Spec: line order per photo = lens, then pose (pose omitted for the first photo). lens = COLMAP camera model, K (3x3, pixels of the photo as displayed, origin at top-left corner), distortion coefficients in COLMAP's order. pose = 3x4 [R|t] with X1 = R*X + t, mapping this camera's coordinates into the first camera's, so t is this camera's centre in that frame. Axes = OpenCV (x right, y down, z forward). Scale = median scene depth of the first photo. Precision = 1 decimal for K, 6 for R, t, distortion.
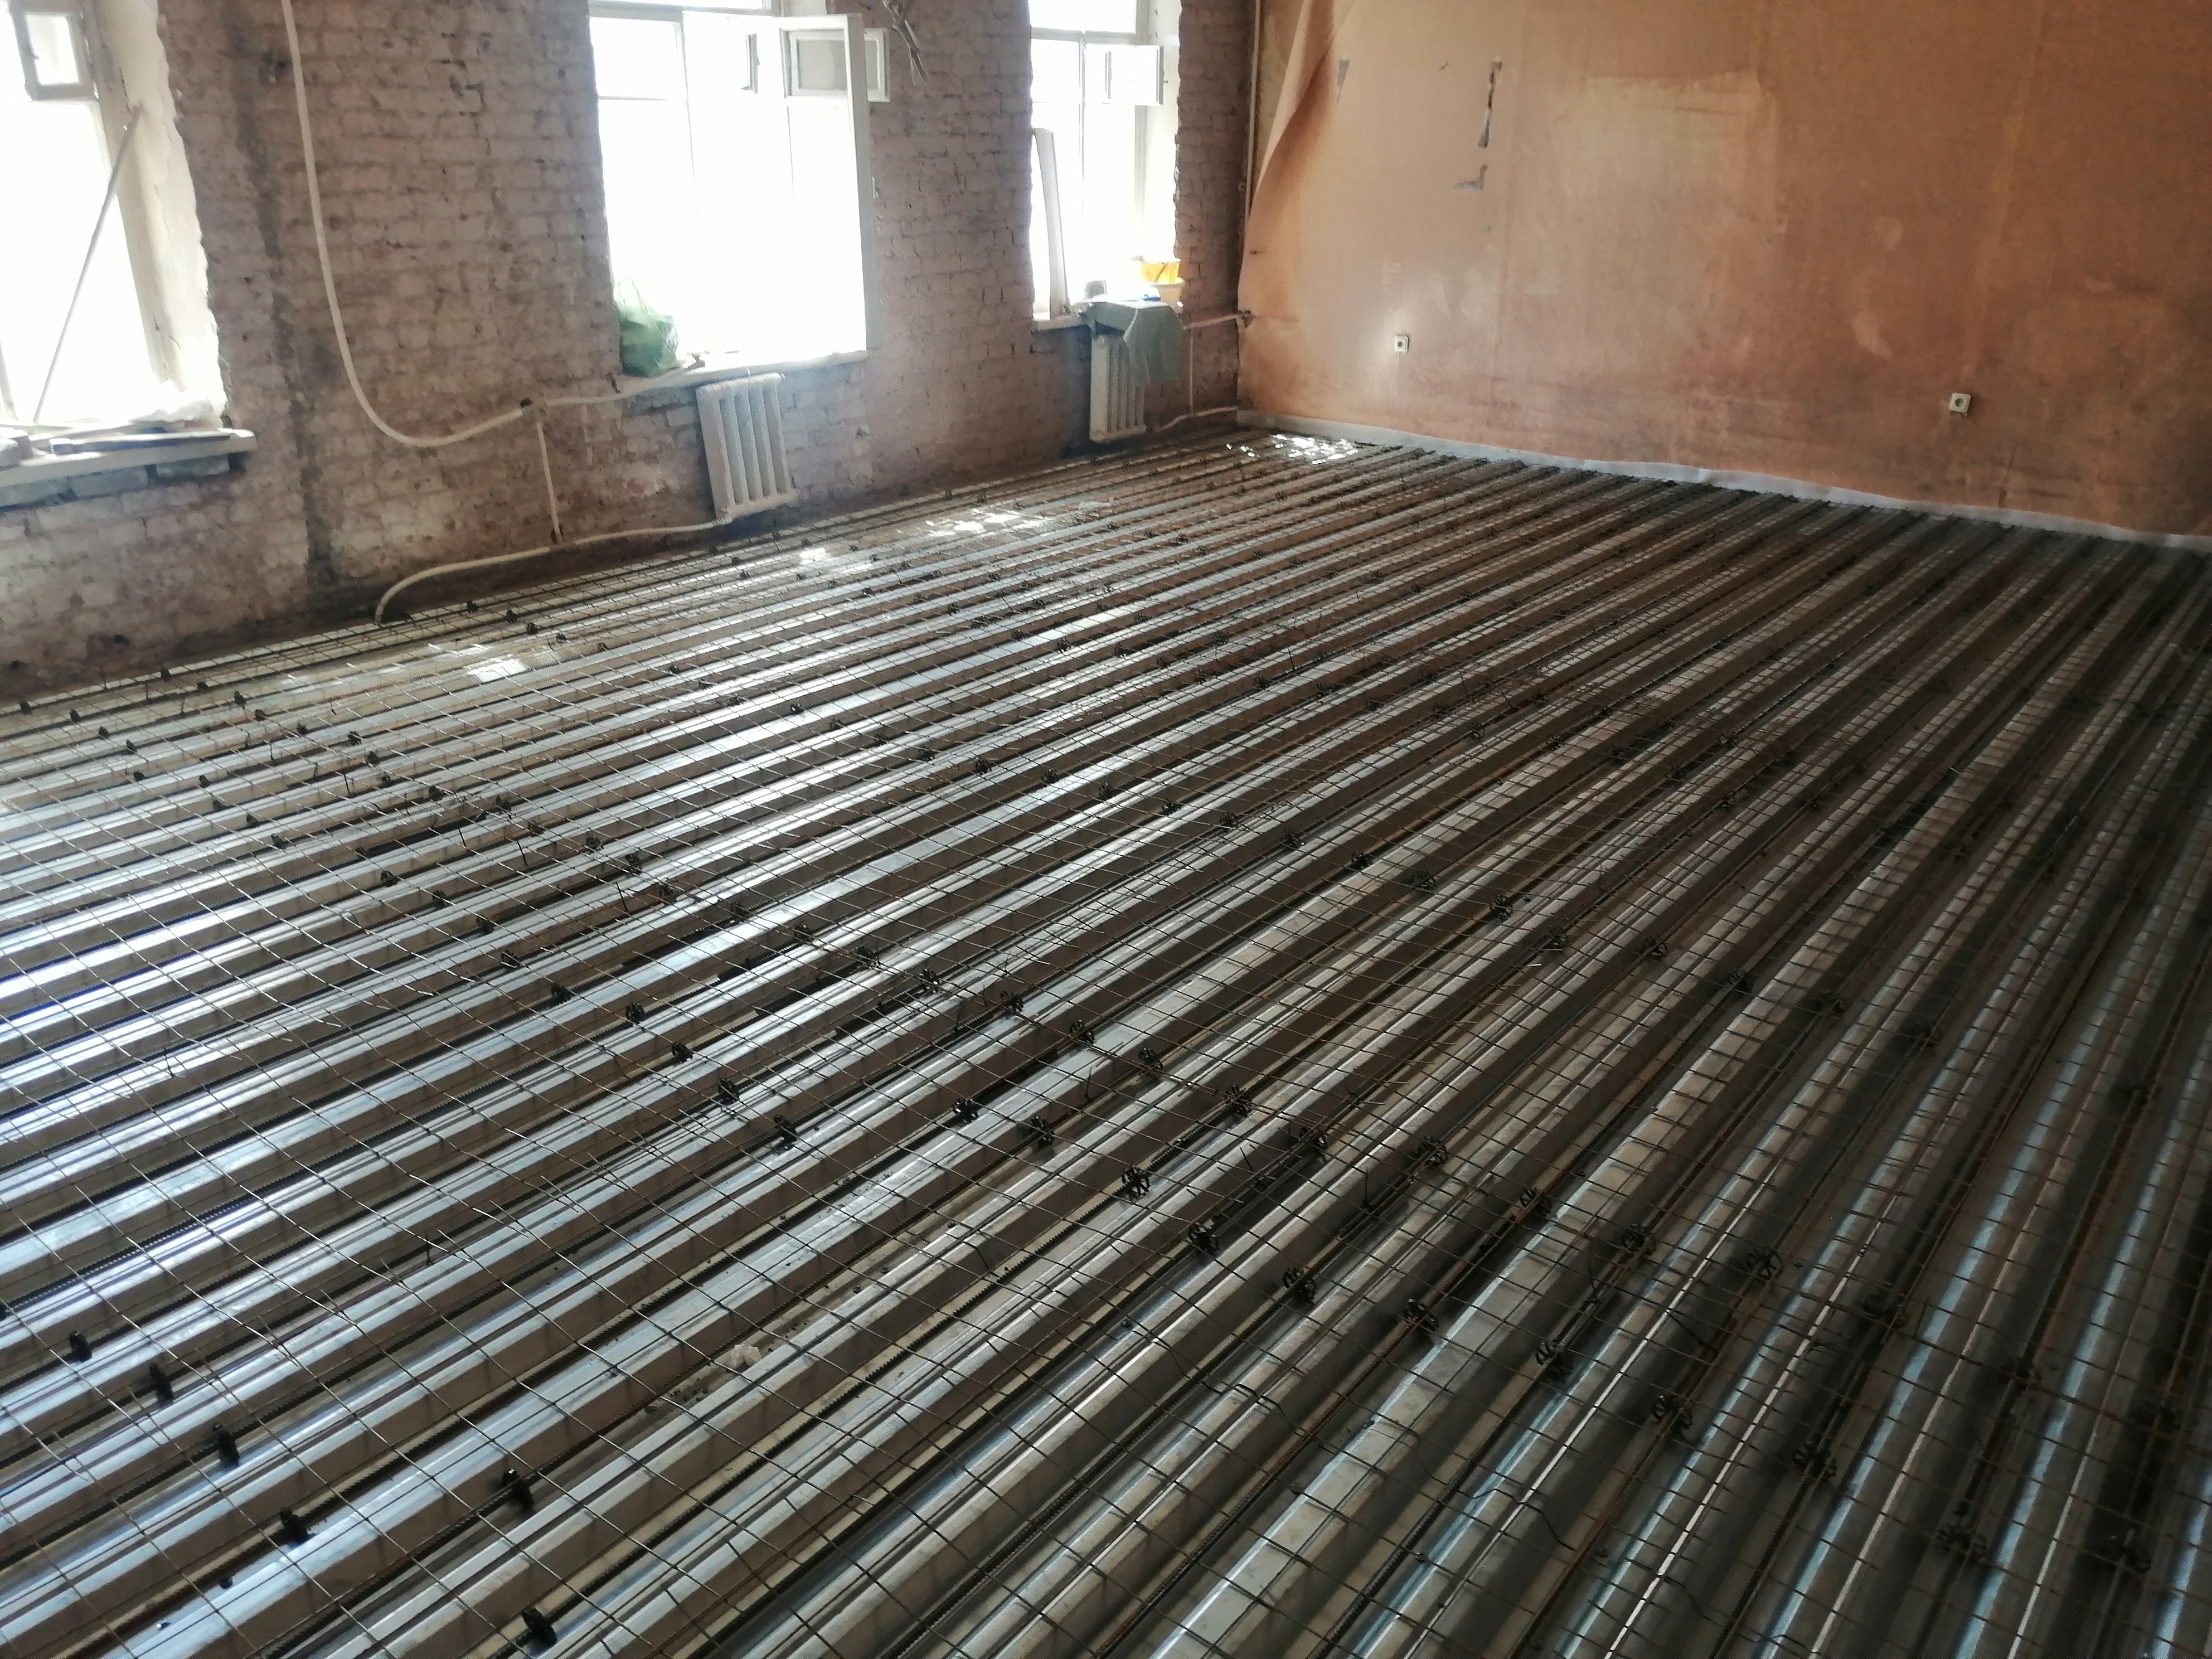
lens RADIAL K [[1714.8, 0, 1113.5], [0, 1714.8, 835.8], [0, 0, 1]] dist [0.015555, -0.035053]
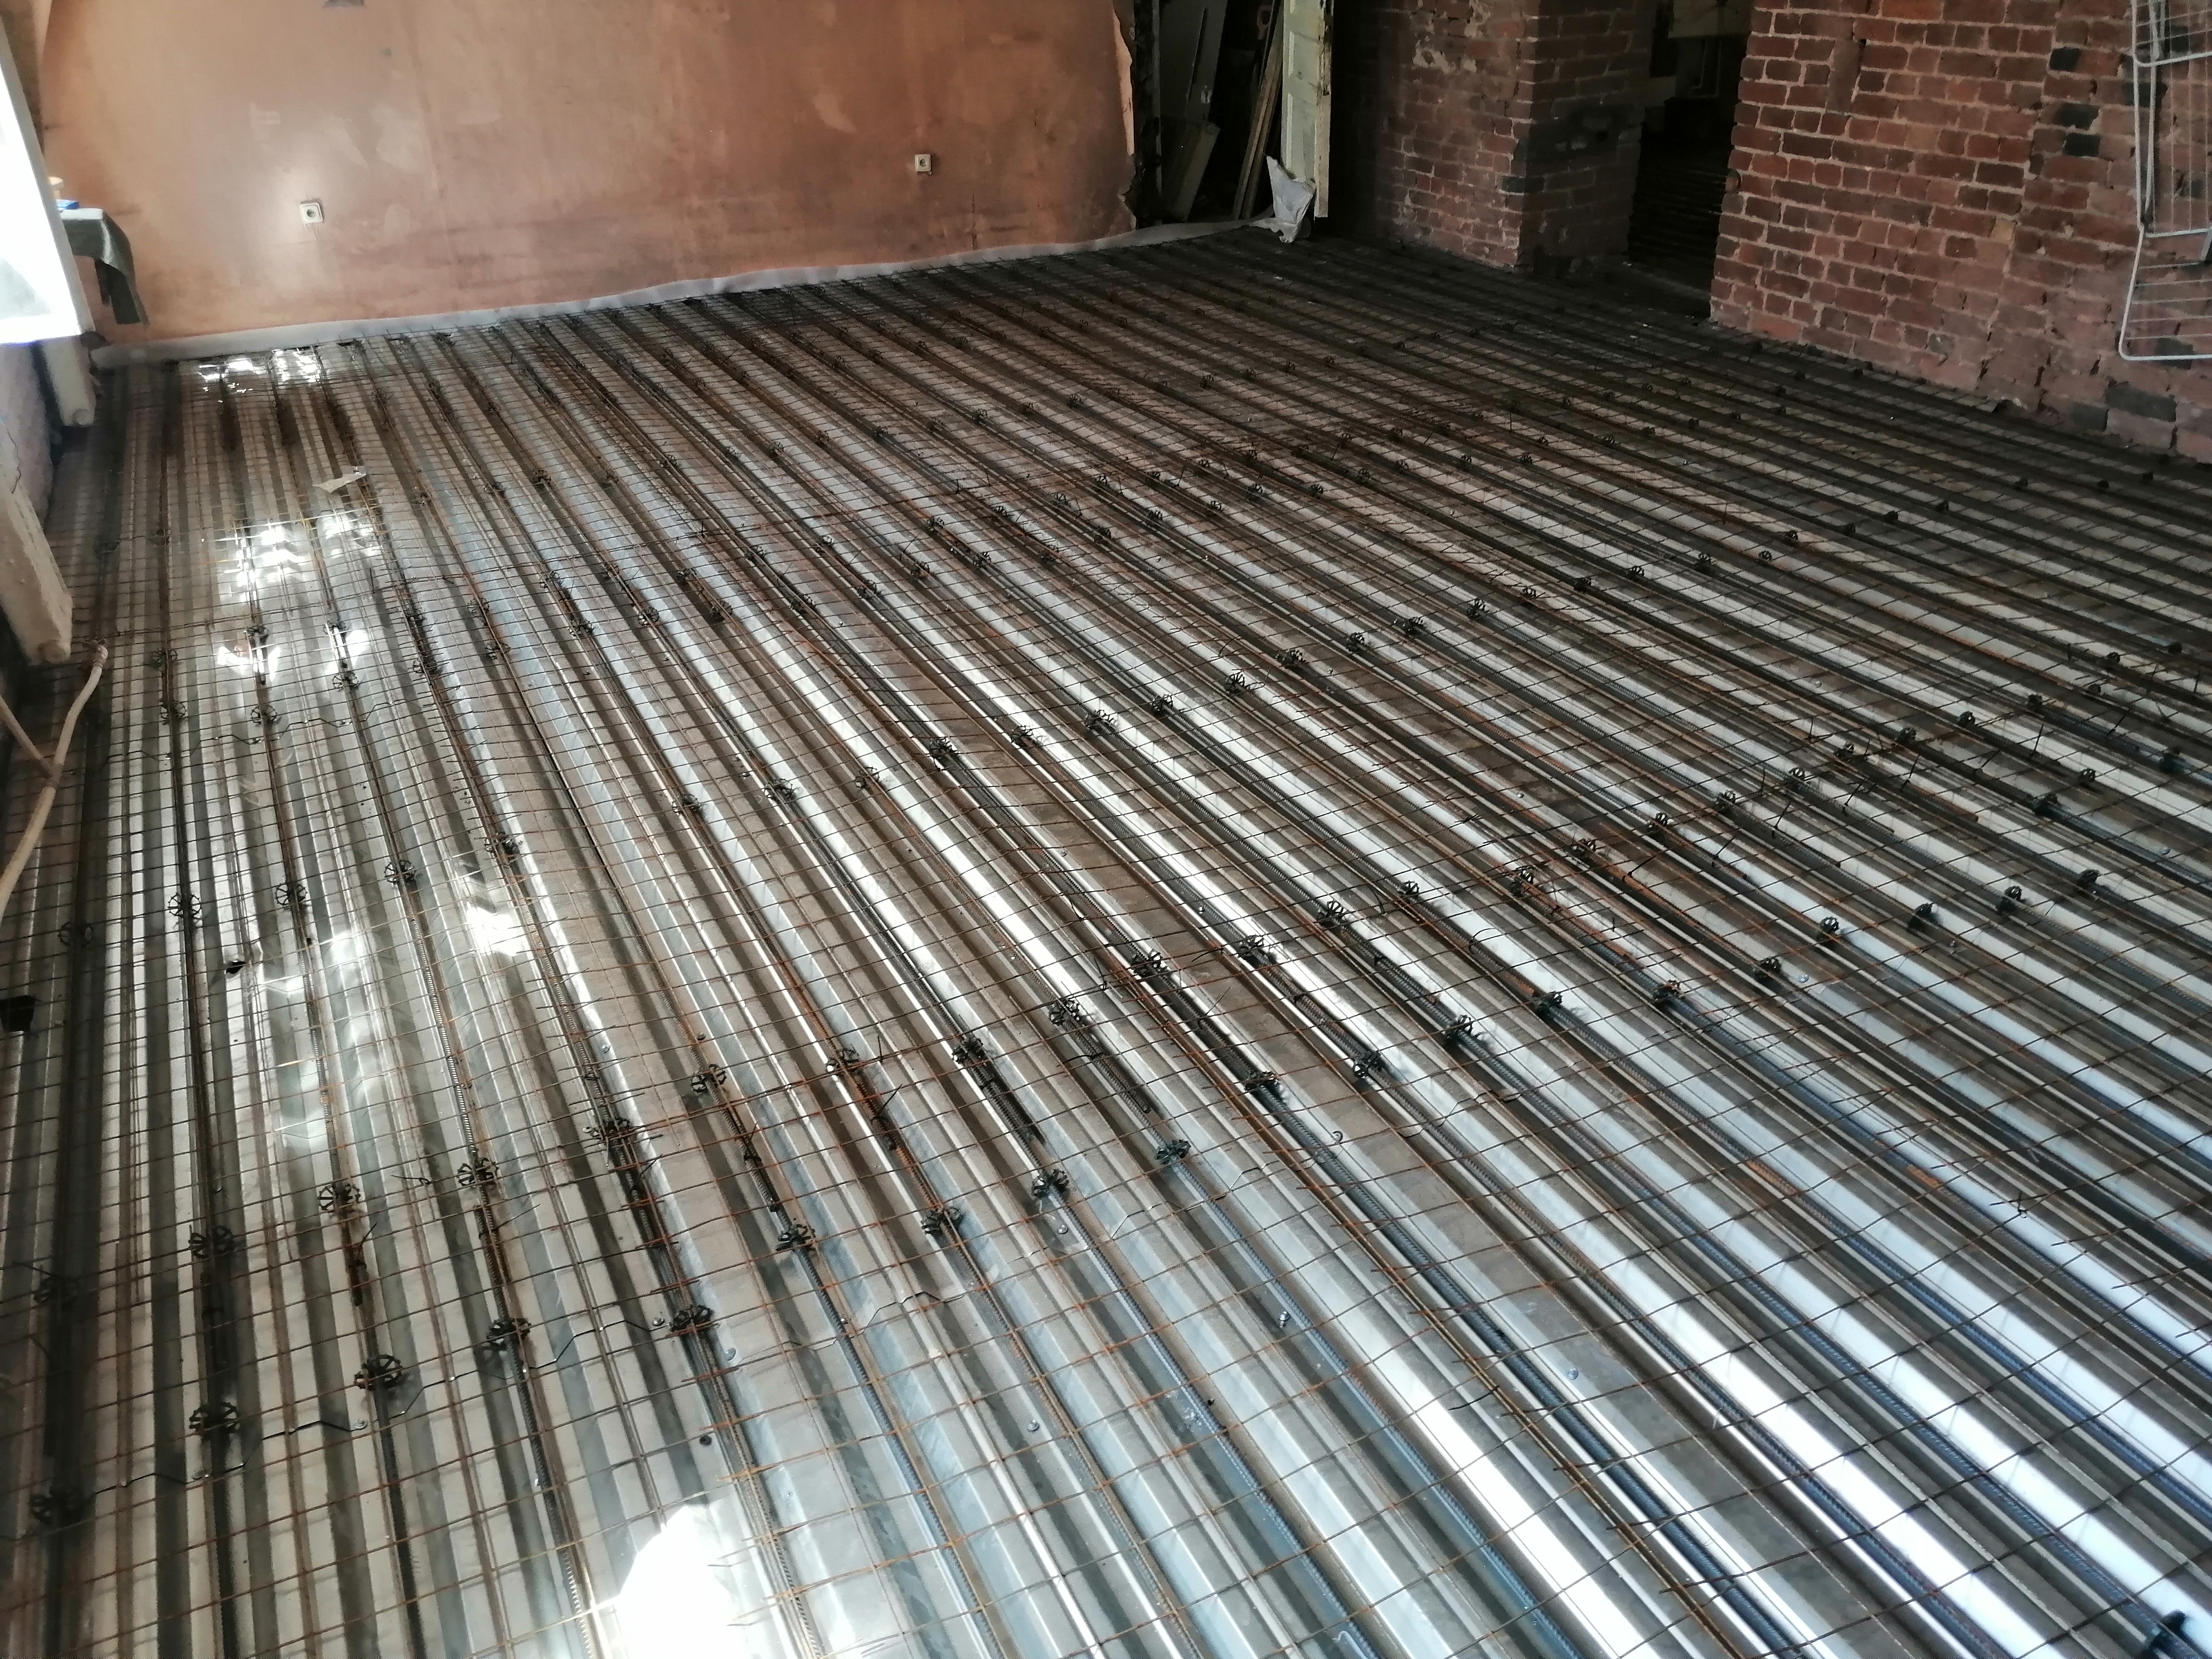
lens RADIAL K [[1714.8, 0, 1113.3], [0, 1714.8, 834.7], [0, 0, 1]] dist [0.015555, -0.035053]
pose [[0.426018, -0.452983, 0.783144, -0.590435], [0.376967, 0.875781, 0.301502, -0.185260], [-0.822438, 0.166775, 0.543858, 0.429663]]
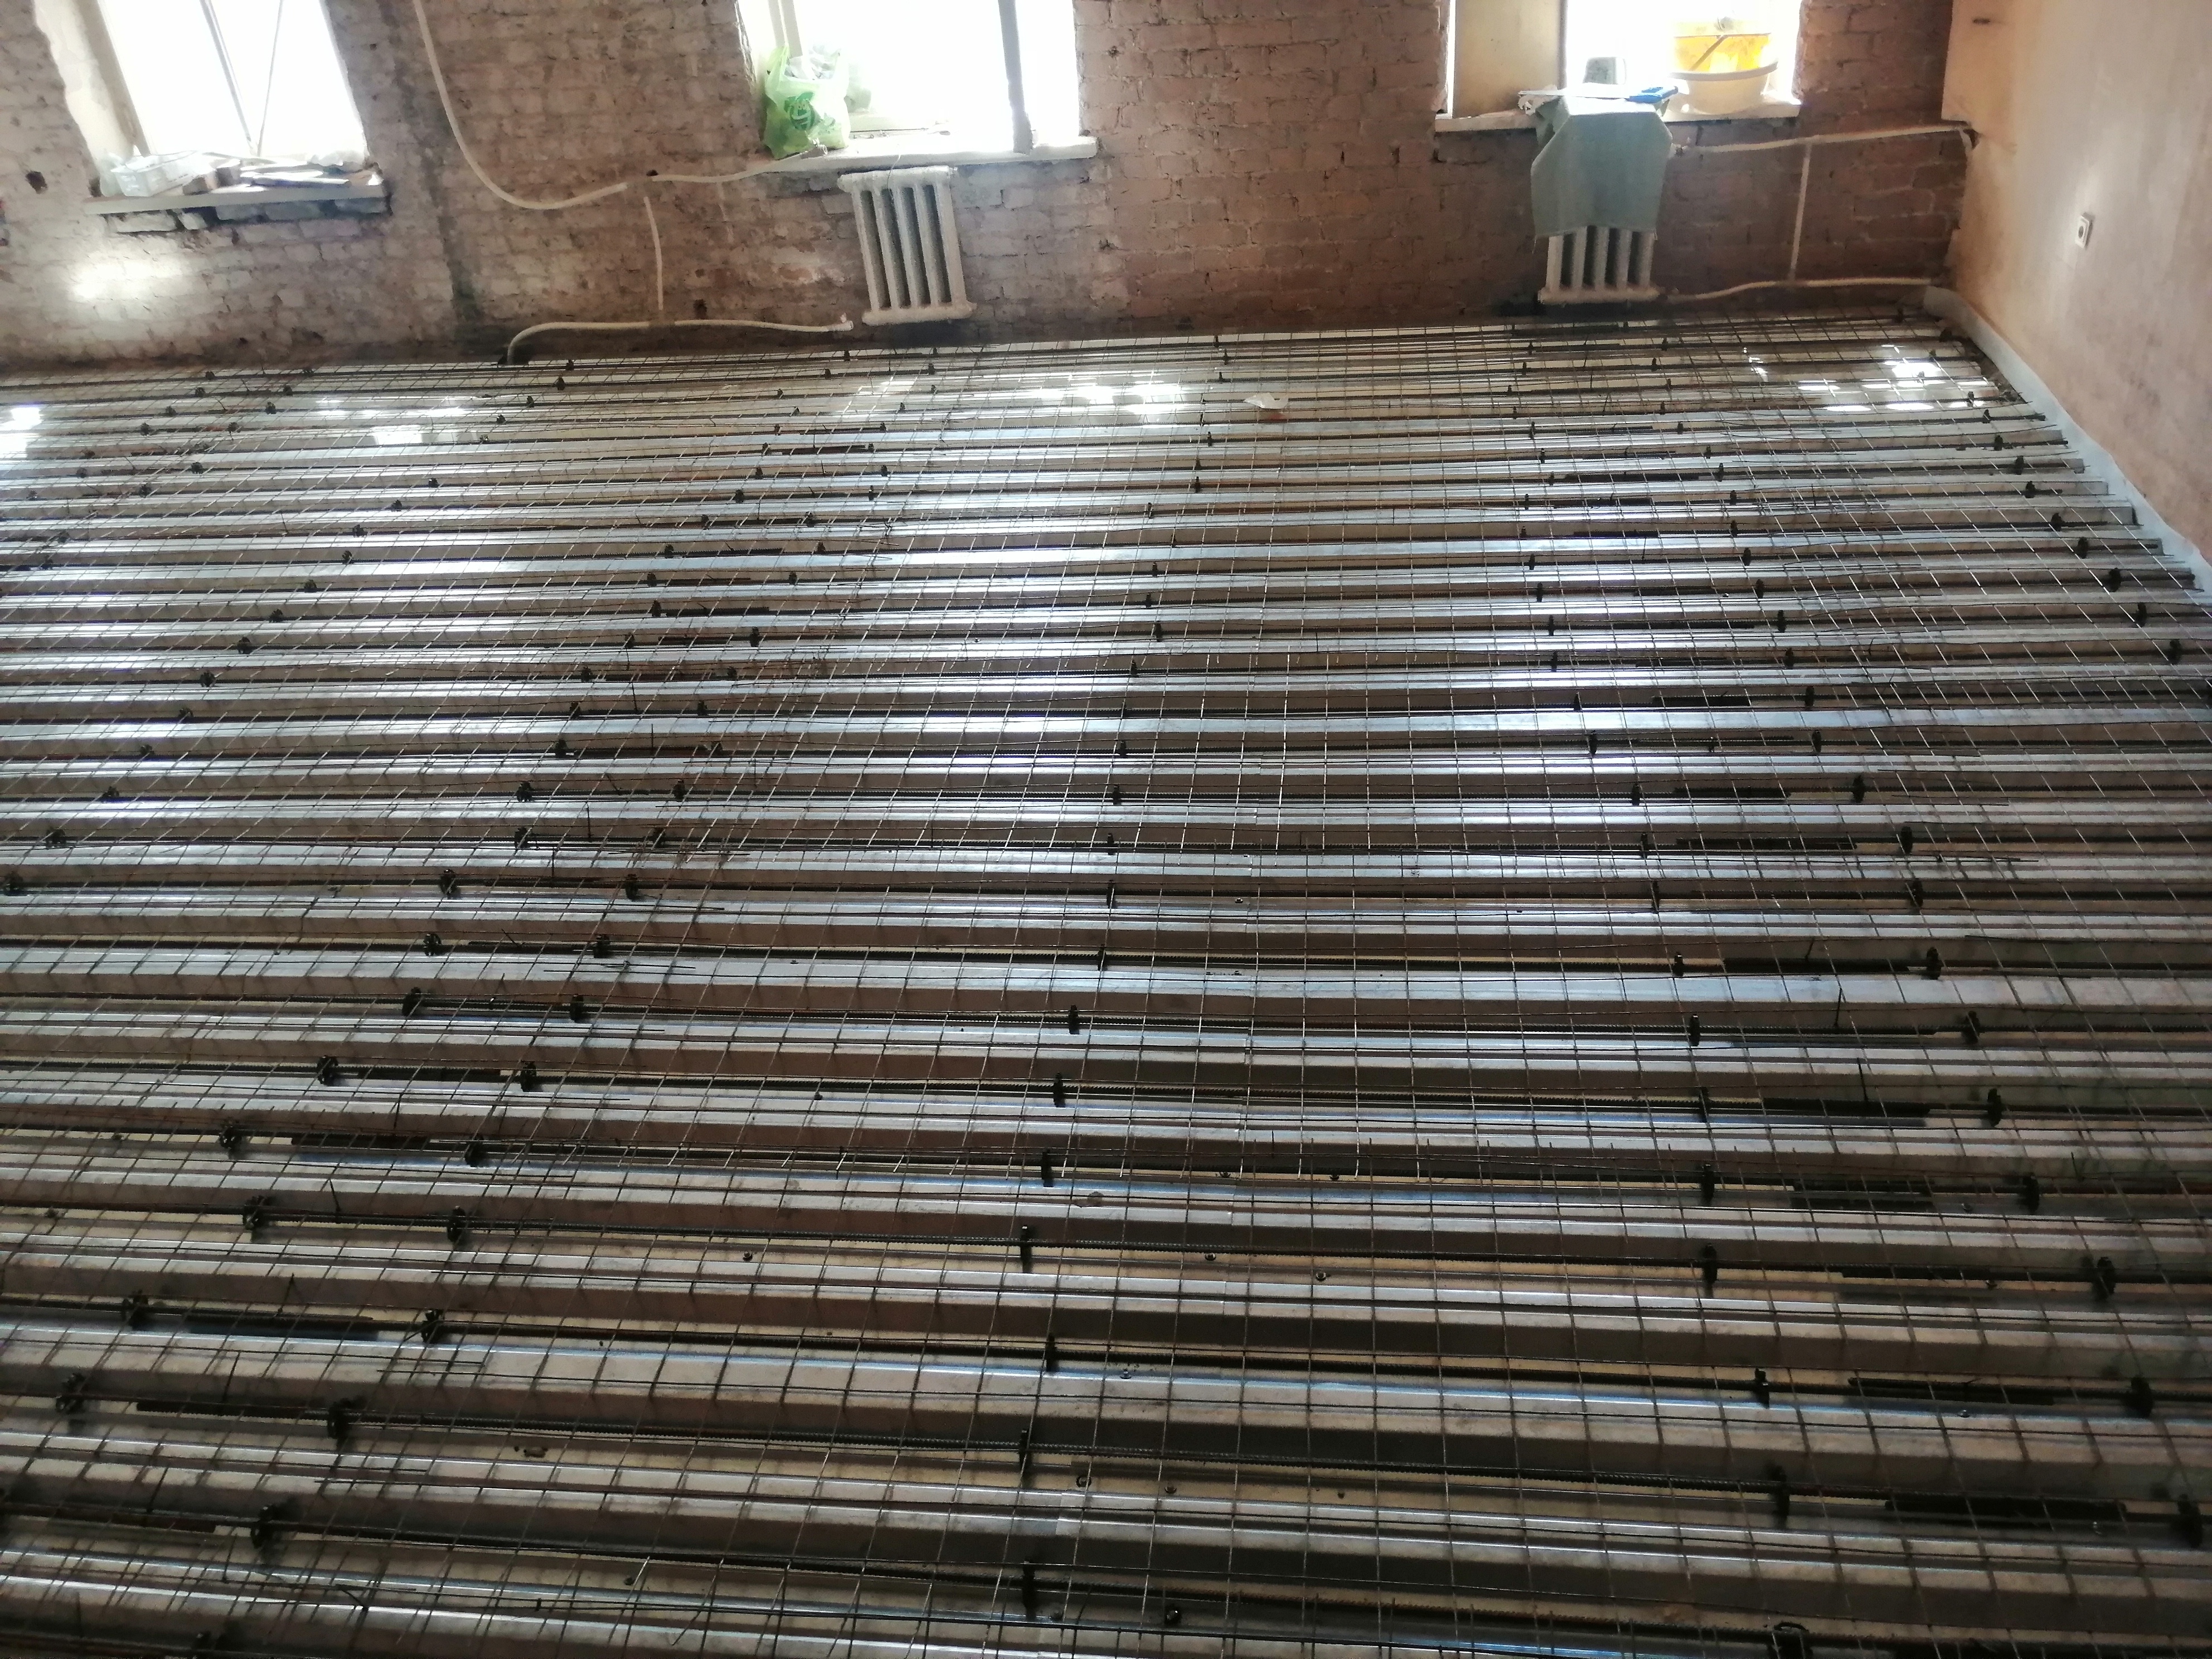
lens RADIAL K [[1714.8, 0, 1100.9], [0, 1714.8, 832.7], [0, 0, 1]] dist [0.015555, -0.035053]
pose [[0.514865, 0.435863, -0.738199, 0.673870], [-0.260317, 0.899932, 0.349796, -0.311351], [0.816792, 0.012069, 0.576806, 0.611242]]
